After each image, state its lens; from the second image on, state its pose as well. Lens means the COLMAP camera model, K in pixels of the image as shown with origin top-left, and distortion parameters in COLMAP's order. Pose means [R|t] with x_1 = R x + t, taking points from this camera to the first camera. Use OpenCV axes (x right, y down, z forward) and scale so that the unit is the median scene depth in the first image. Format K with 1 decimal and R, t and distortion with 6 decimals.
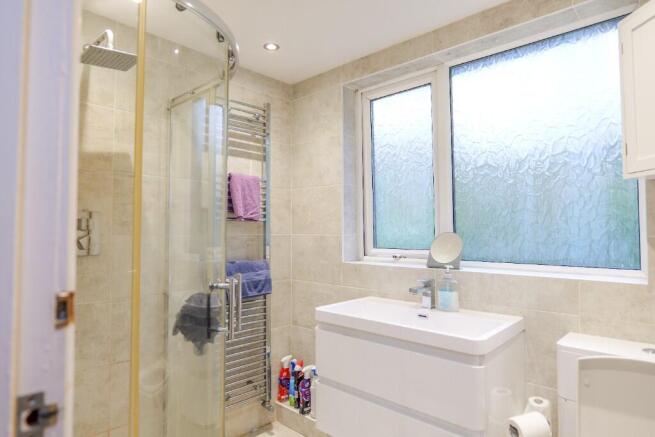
lens RADIAL K [[387.3, 0, 316.1], [0, 387.3, 220.1], [0, 0, 1]] dist [-0.033868, 0.016277]
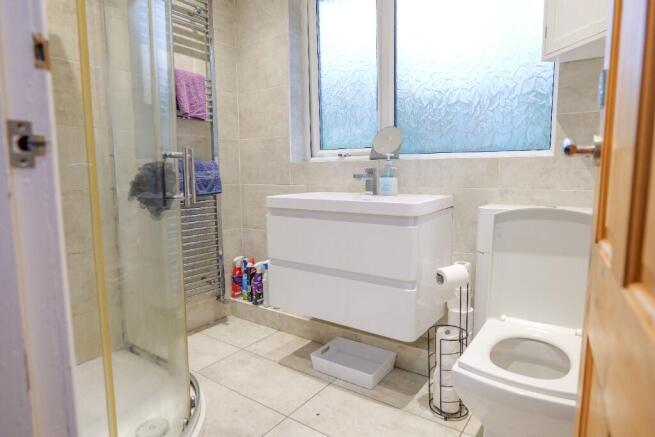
lens RADIAL K [[387.3, 0, 316.1], [0, 387.3, 220.1], [0, 0, 1]] dist [-0.033868, 0.016277]
pose [[0.990239, -0.027420, 0.136655, -0.009563], [0.006312, 0.988275, 0.152554, 0.105761], [-0.139236, -0.150202, 0.978802, -0.045868]]
